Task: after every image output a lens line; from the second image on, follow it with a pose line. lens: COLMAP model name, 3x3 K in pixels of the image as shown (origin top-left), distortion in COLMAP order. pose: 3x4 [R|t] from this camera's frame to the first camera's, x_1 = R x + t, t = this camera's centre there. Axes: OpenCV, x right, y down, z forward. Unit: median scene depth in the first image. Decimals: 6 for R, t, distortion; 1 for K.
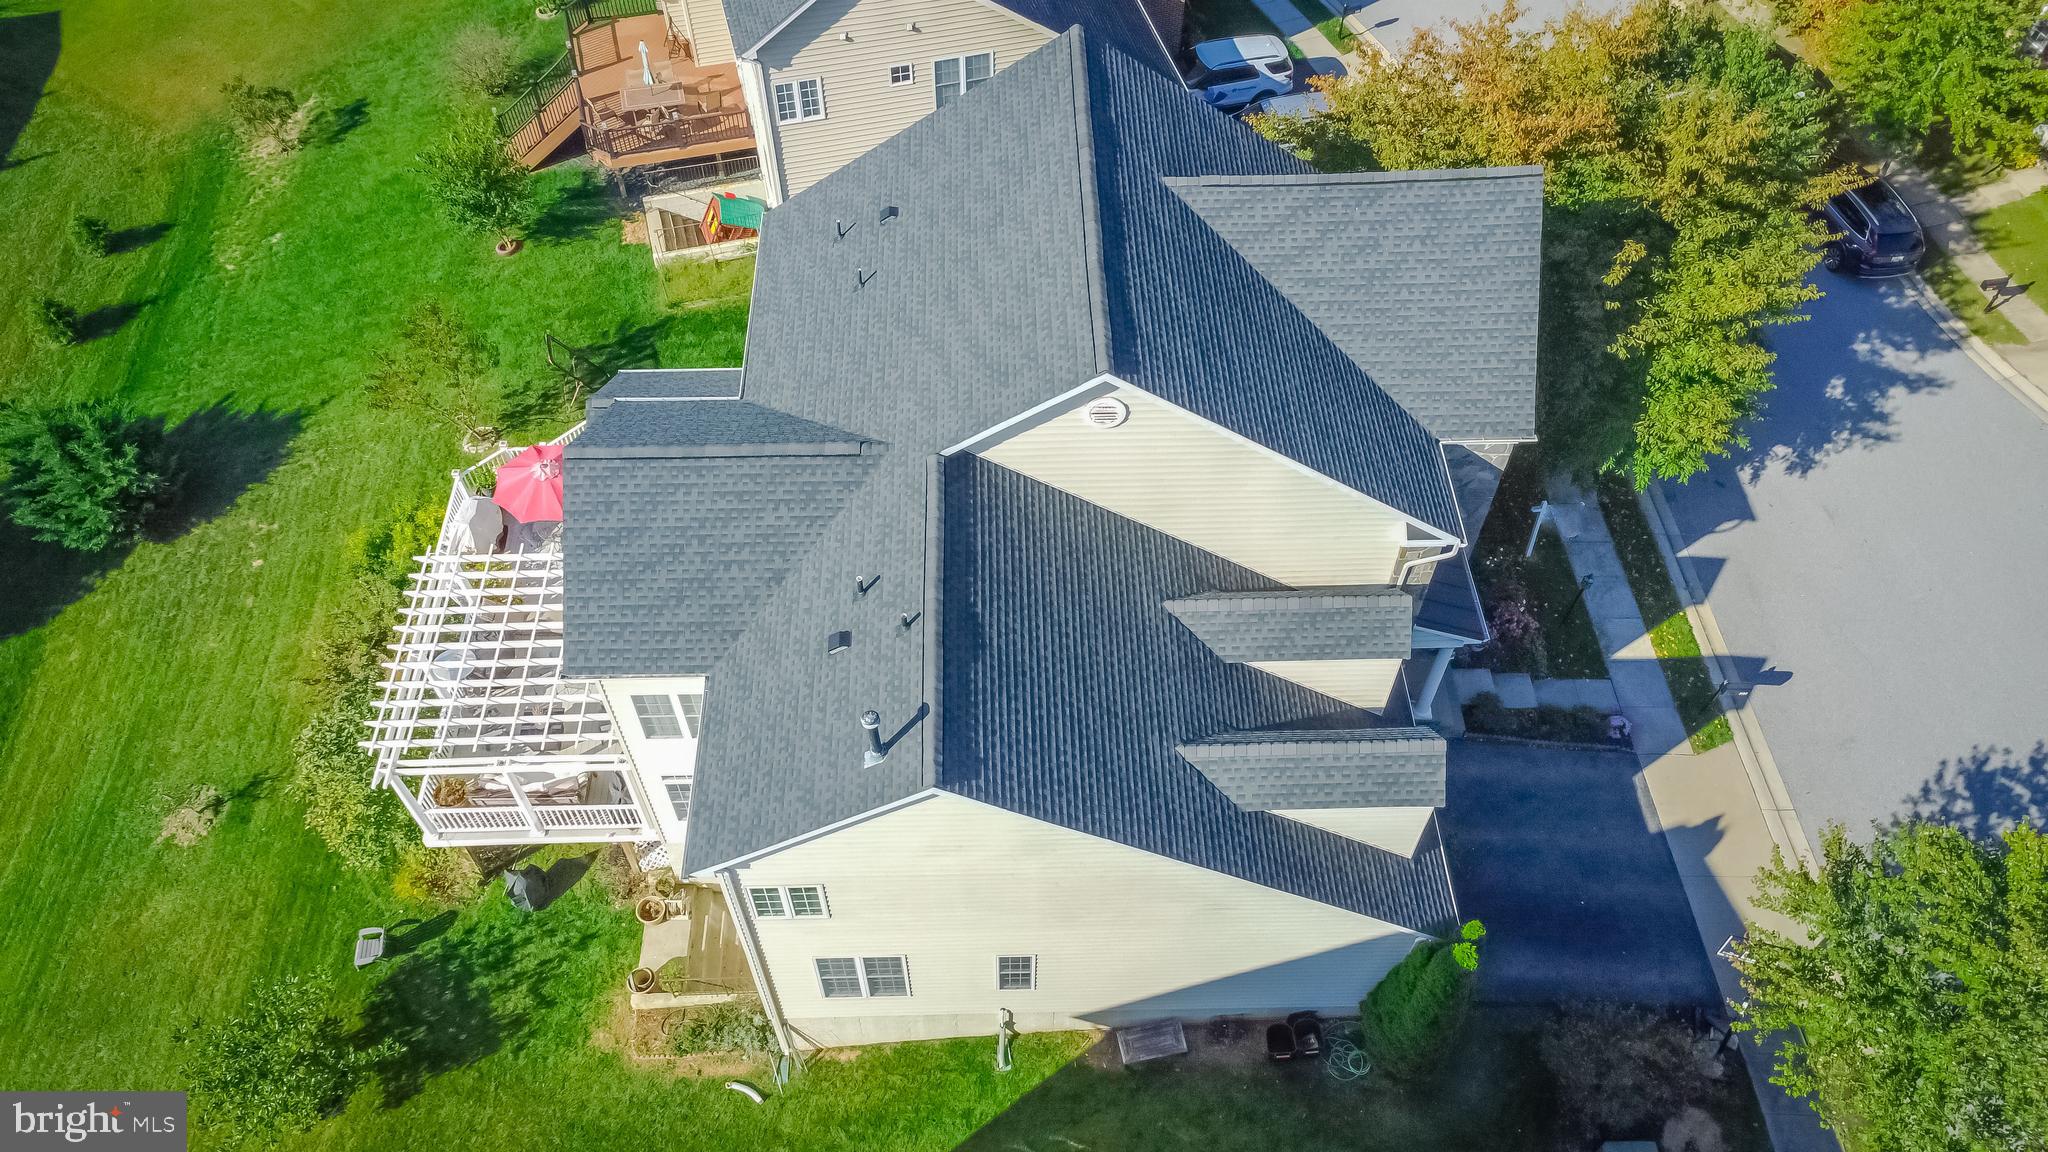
lens RADIAL K [[1471.6, 0, 1016.9], [0, 1471.6, 574.4], [0, 0, 1]] dist [0.116710, -0.088714]
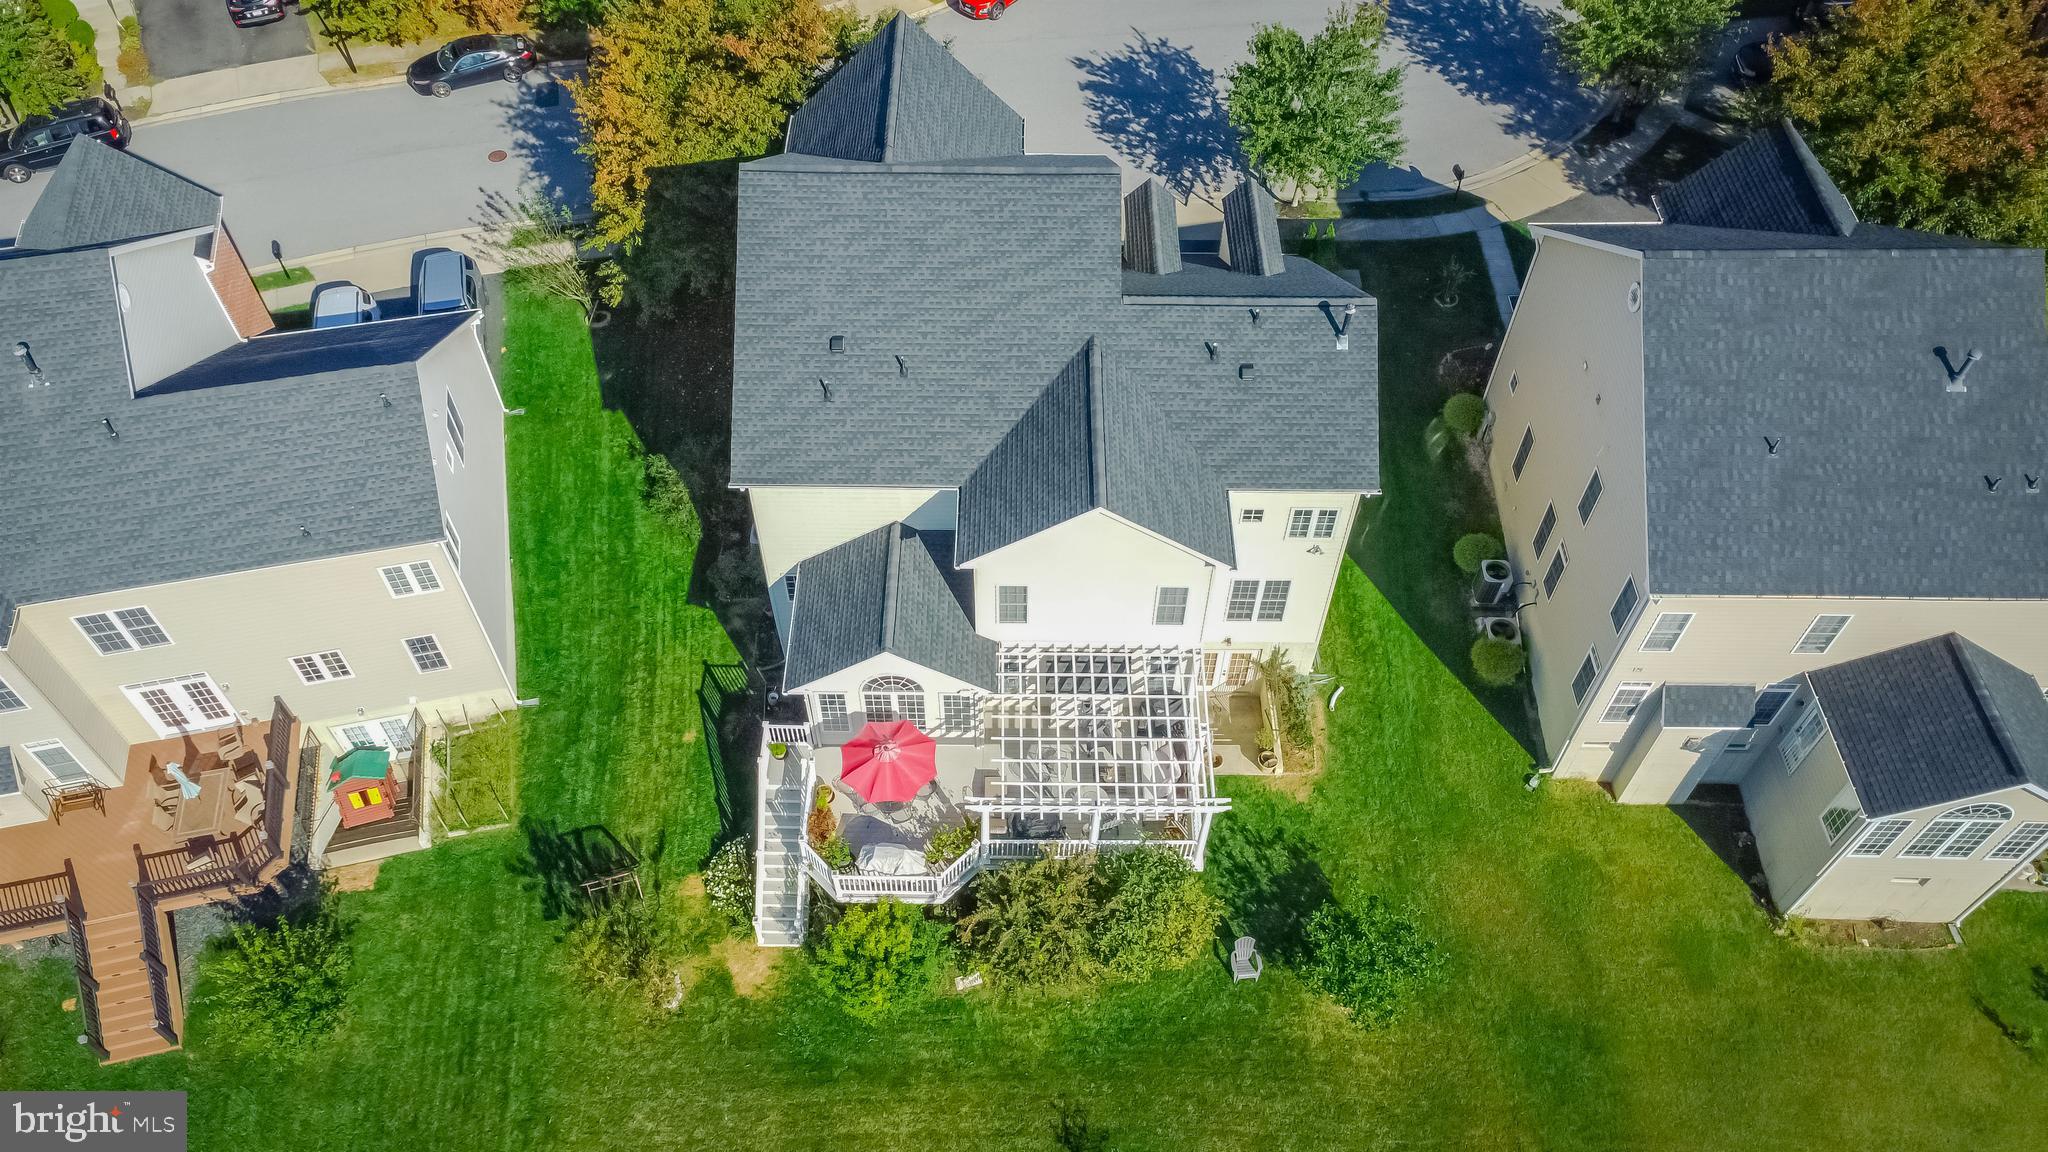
lens RADIAL K [[1485.3, 0, 1013.2], [0, 1485.3, 574.5], [0, 0, 1]] dist [0.074081, -0.002987]
pose [[0.034931, -0.781993, 0.622308, -0.853990], [0.787619, 0.404835, 0.464505, -0.535045], [-0.615172, 0.473916, 0.630054, 0.182805]]
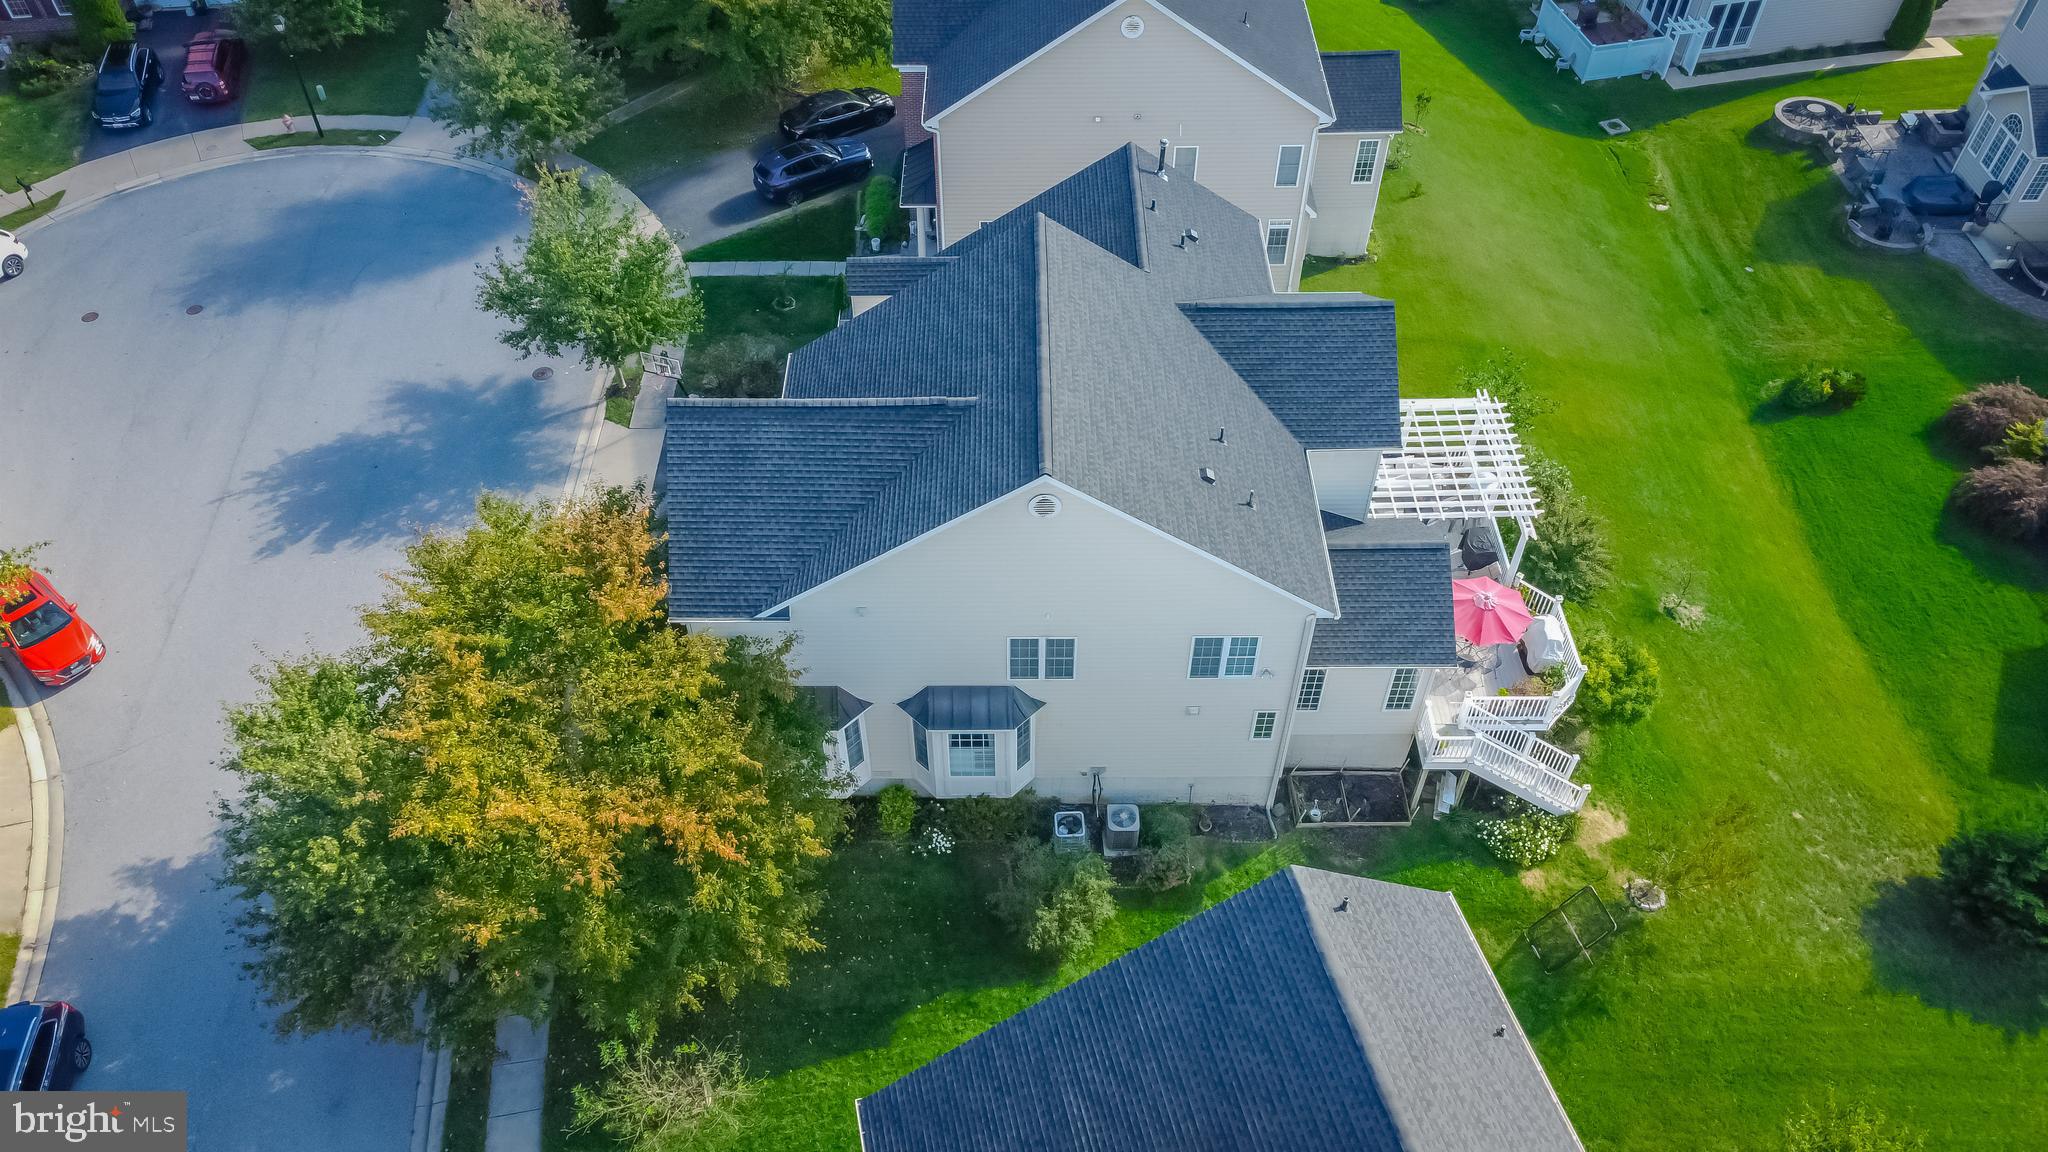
lens RADIAL K [[1485.3, 0, 1013.2], [0, 1485.3, 574.5], [0, 0, 1]] dist [0.074081, -0.002987]
pose [[-0.999792, -0.014169, 0.014703, 0.041488], [0.016767, -0.158763, 0.987174, -1.196565], [-0.011653, 0.987215, 0.158967, 0.757100]]
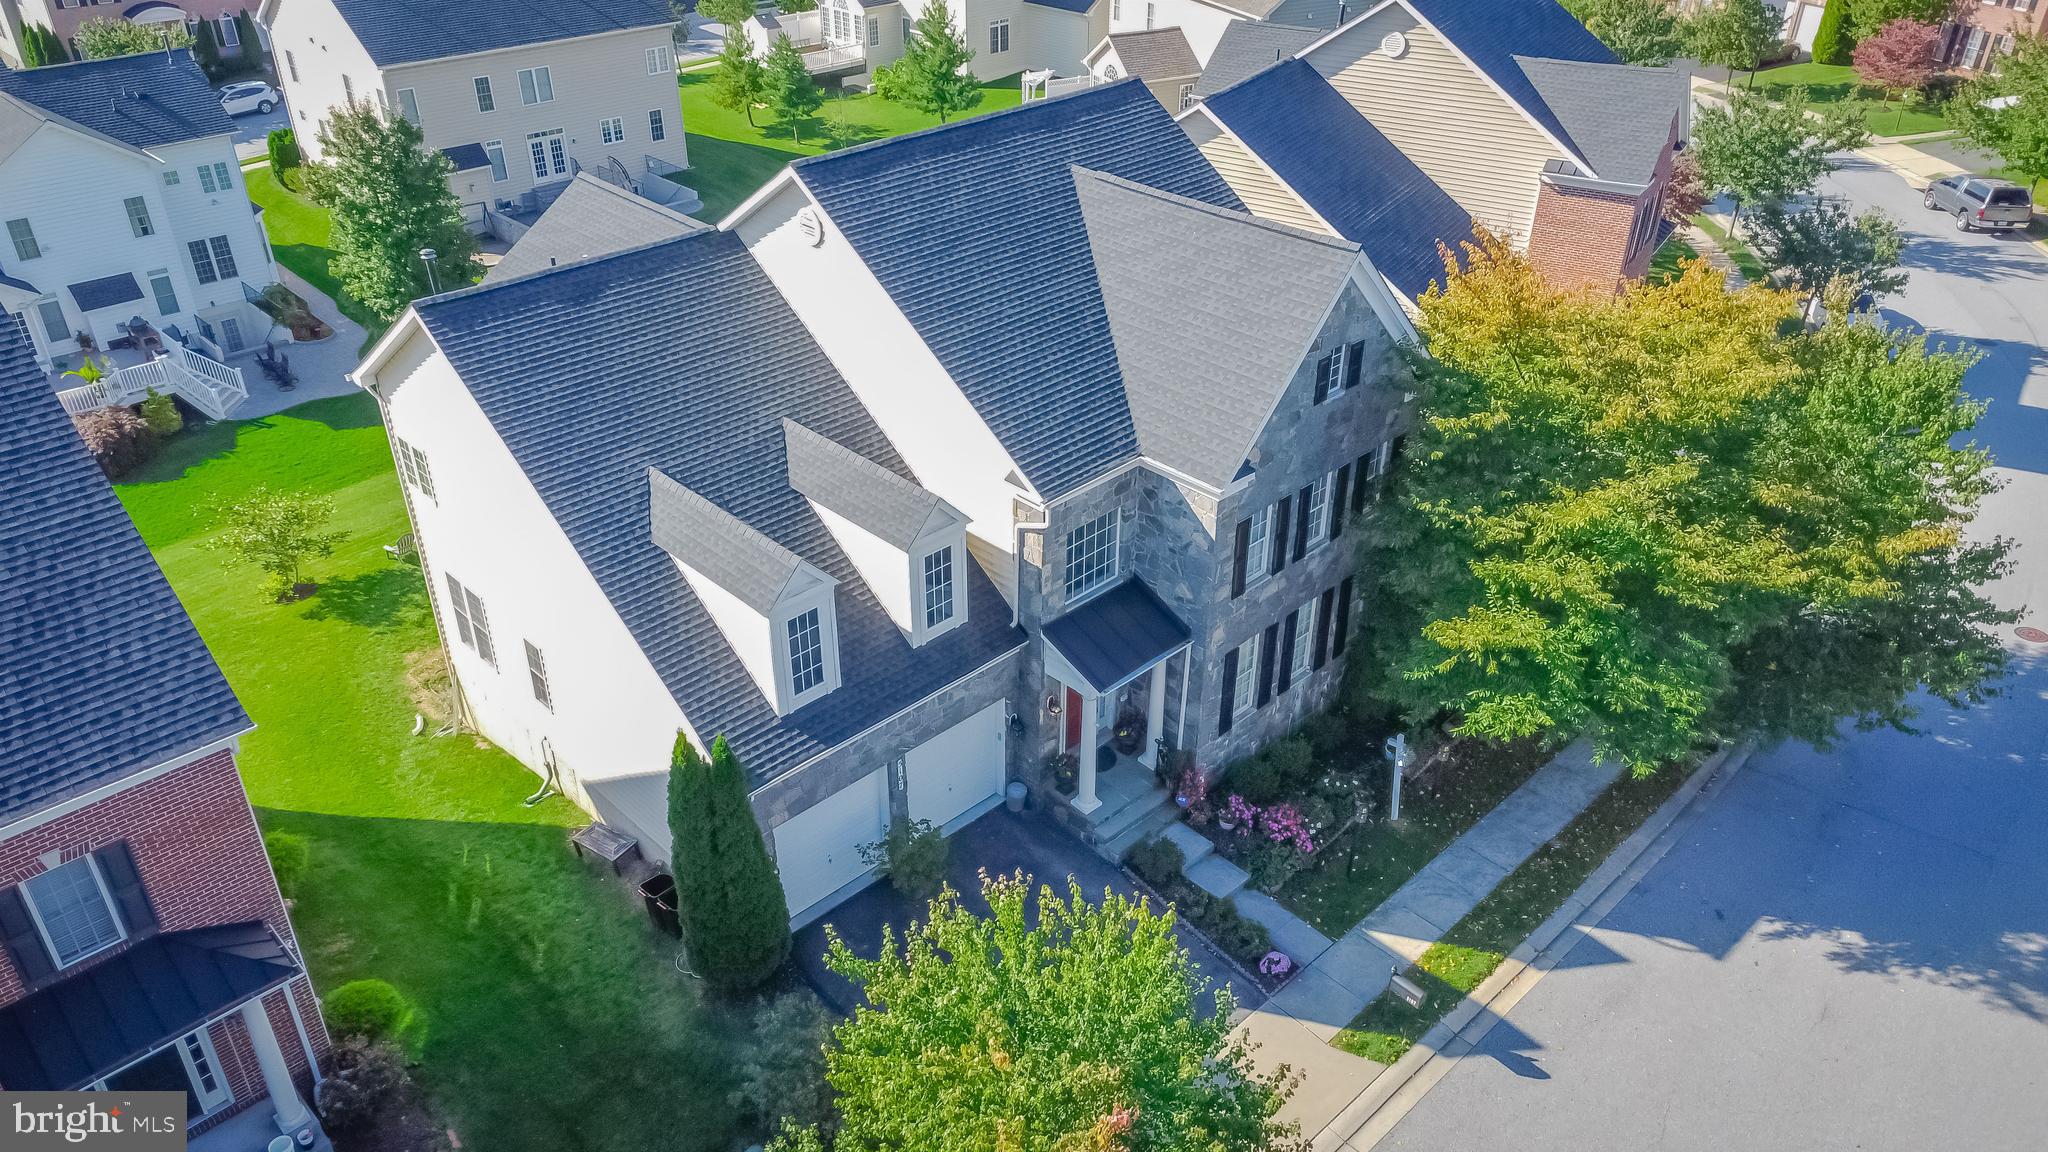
lens RADIAL K [[1471.6, 0, 1016.9], [0, 1471.6, 574.4], [0, 0, 1]] dist [0.116710, -0.088714]
pose [[0.678447, 0.385057, -0.625653, 0.695693], [-0.581249, 0.802180, -0.136595, 0.120025], [0.449289, 0.456332, 0.768050, 0.217941]]
